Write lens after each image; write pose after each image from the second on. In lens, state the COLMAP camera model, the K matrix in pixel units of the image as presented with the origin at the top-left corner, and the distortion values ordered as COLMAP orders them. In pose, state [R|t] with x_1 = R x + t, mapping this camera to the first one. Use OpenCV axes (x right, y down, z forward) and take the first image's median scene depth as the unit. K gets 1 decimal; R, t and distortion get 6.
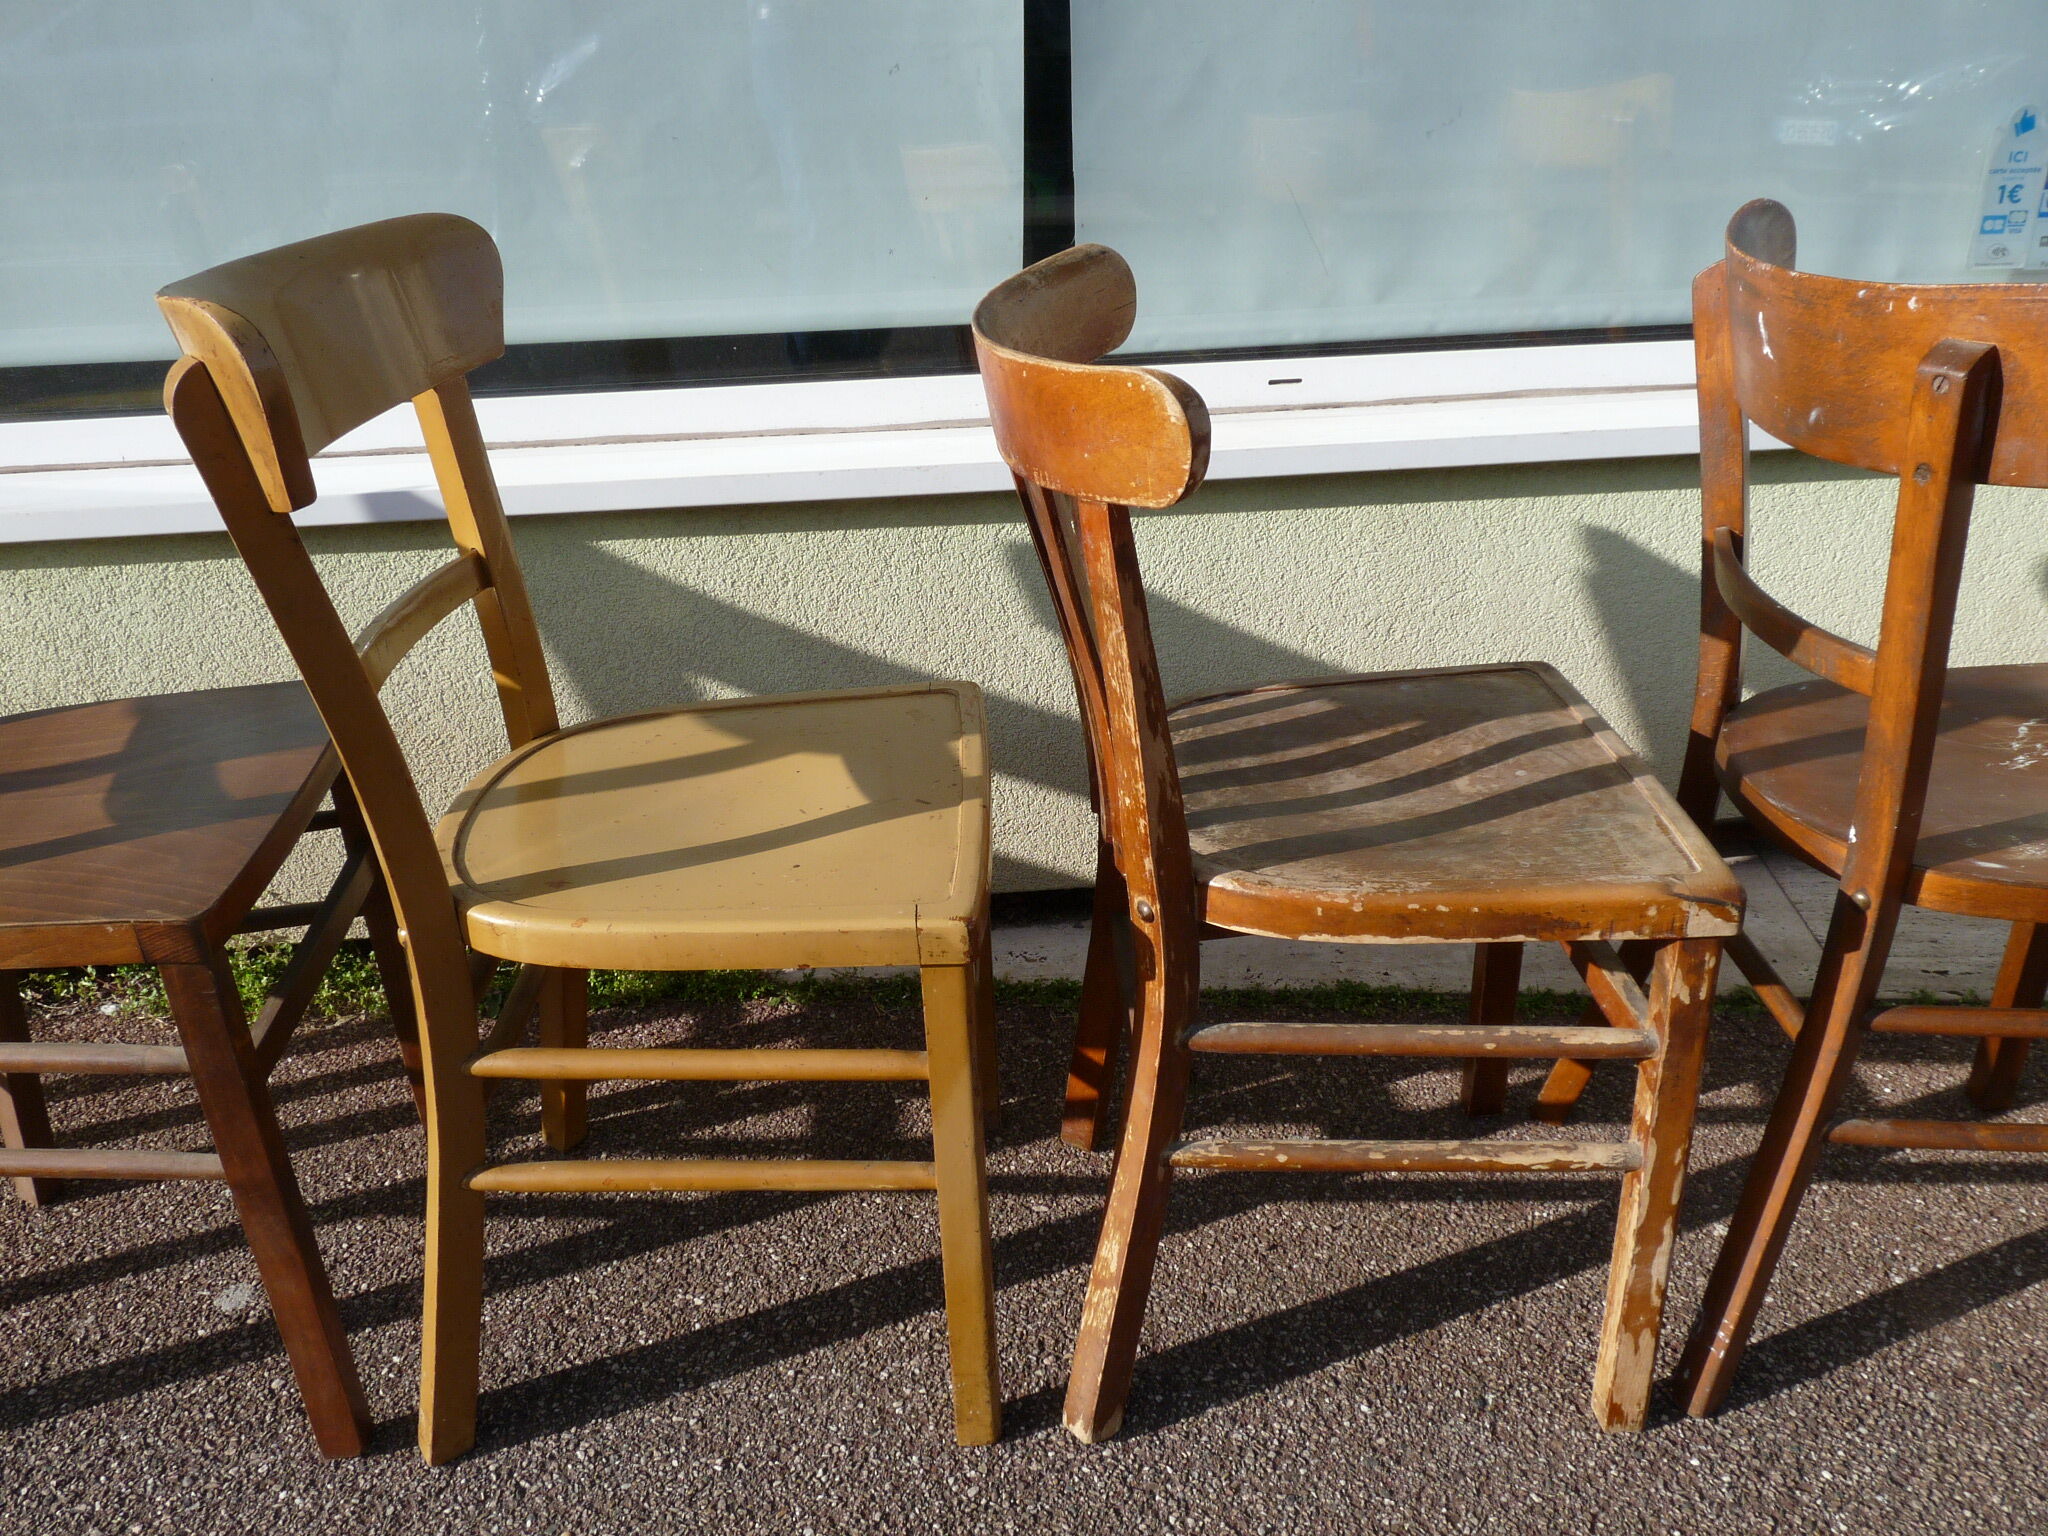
lens RADIAL K [[1639.4, 0, 1013.3], [0, 1639.4, 775.1], [0, 0, 1]] dist [-0.018236, -0.008970]
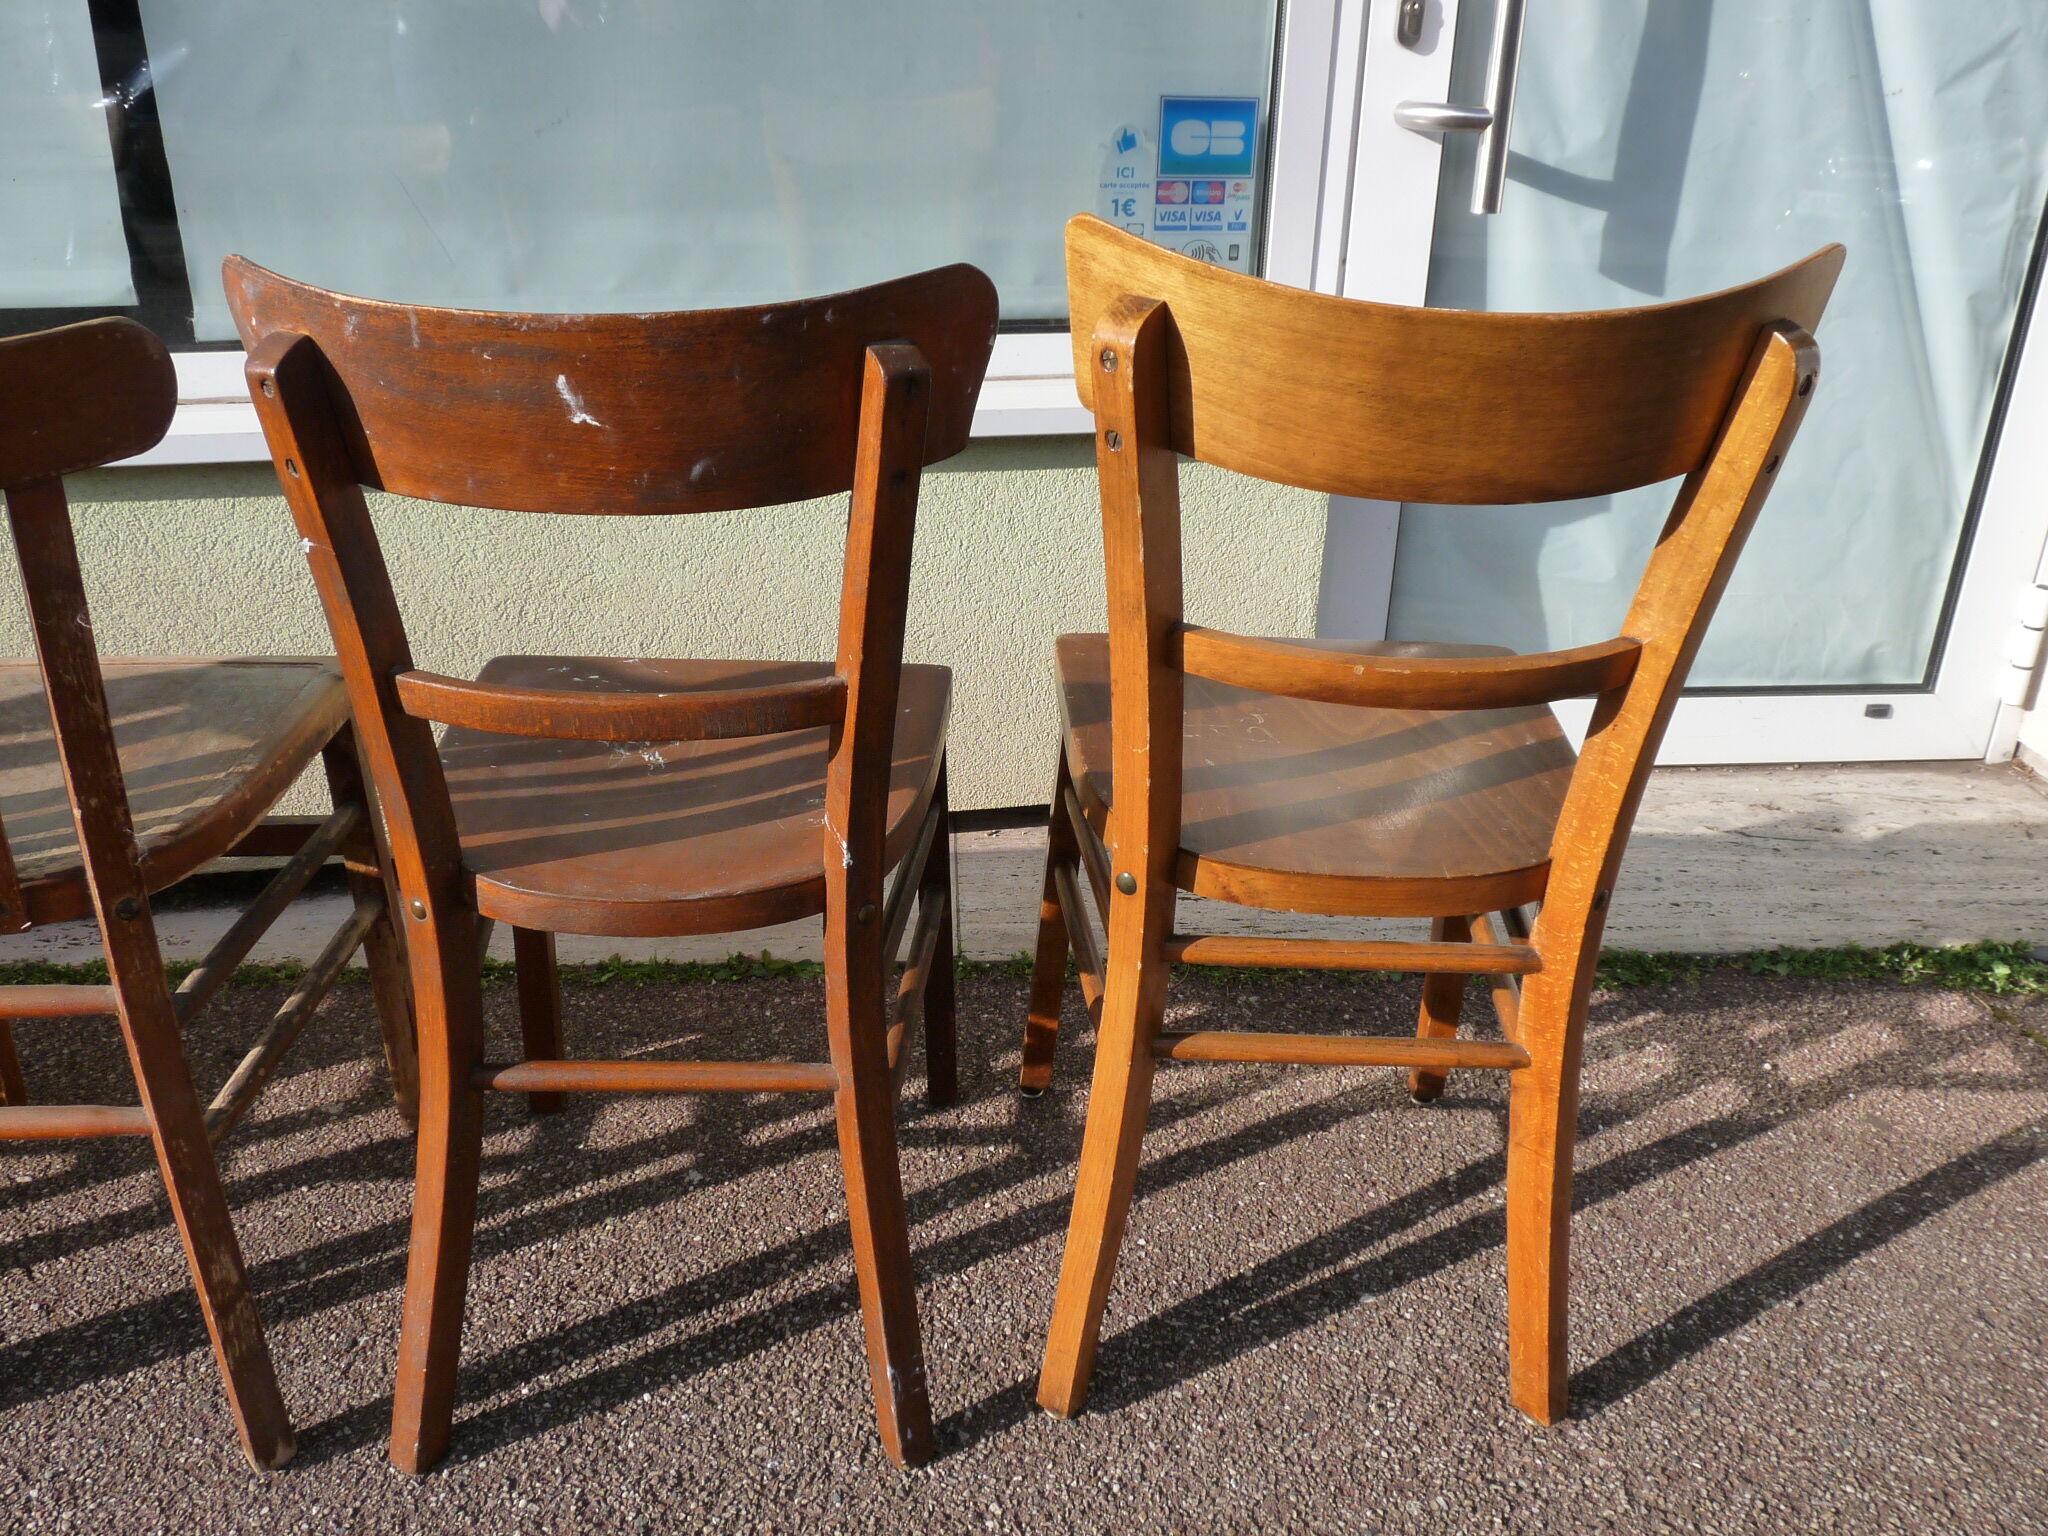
lens RADIAL K [[1639.4, 0, 1013.5], [0, 1639.4, 769.5], [0, 0, 1]] dist [-0.018236, -0.008970]
pose [[0.991591, -0.008116, 0.129153, 0.533219], [0.011141, 0.999680, -0.022719, 0.048452], [-0.128927, 0.023967, 0.991364, -0.070640]]
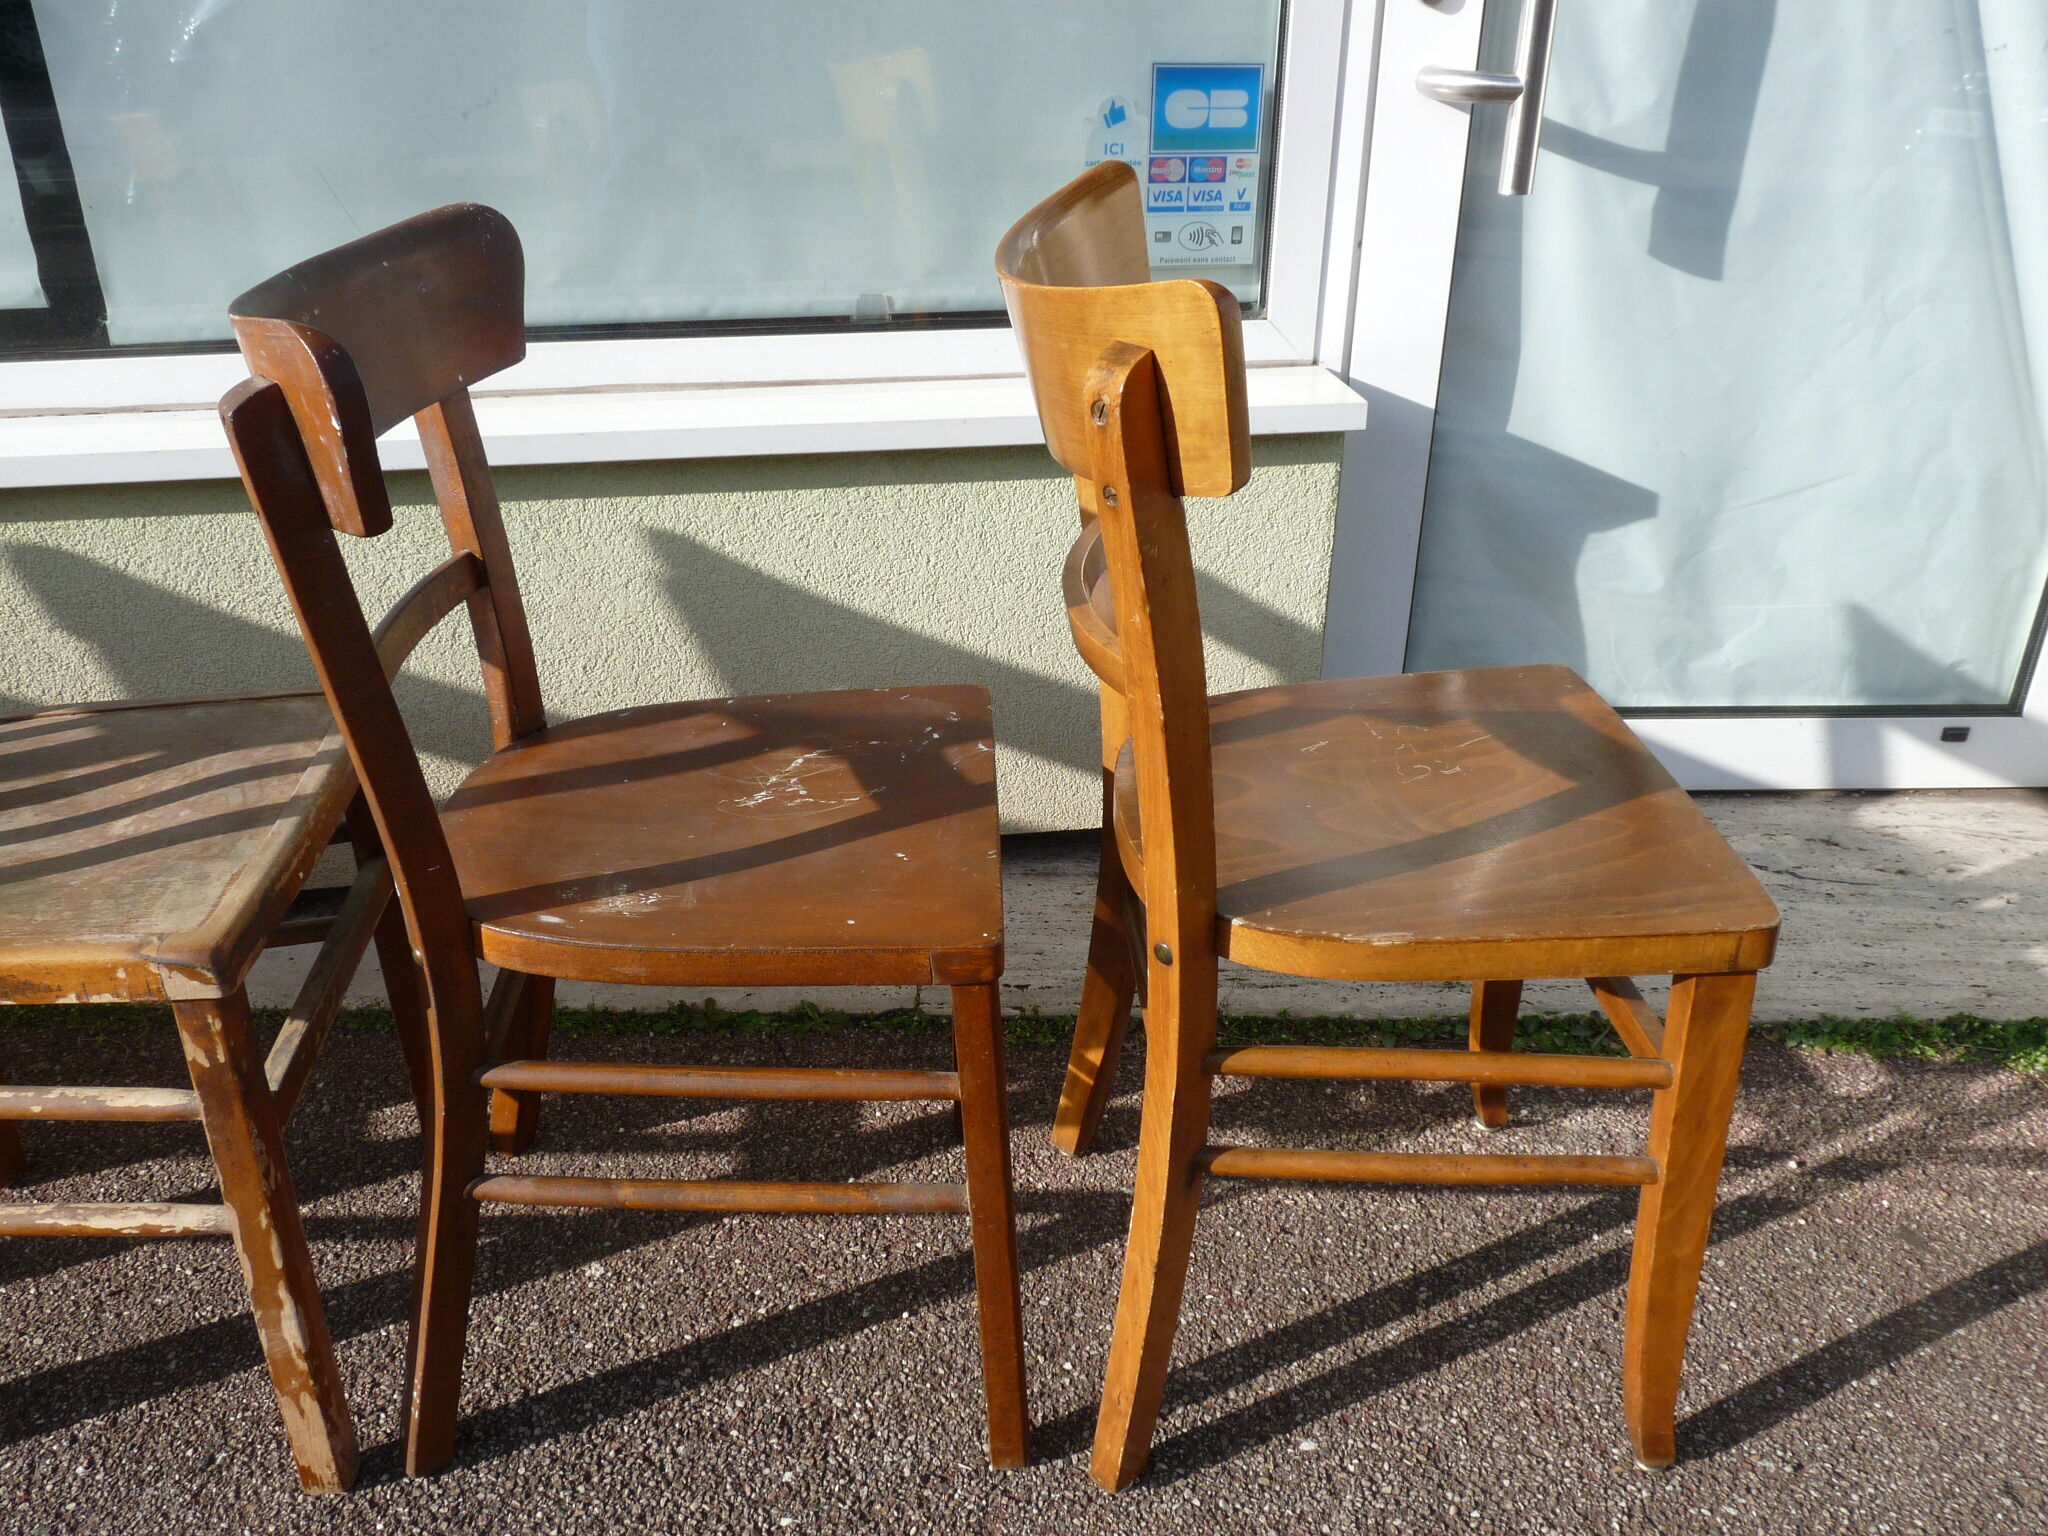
lens RADIAL K [[1639.4, 0, 1013.2], [0, 1639.4, 773.0], [0, 0, 1]] dist [-0.018236, -0.008970]
pose [[0.997537, 0.000815, 0.070144, 0.649008], [-0.002811, 0.999594, 0.028358, -0.047107], [-0.070093, -0.028486, 0.997134, 0.021943]]
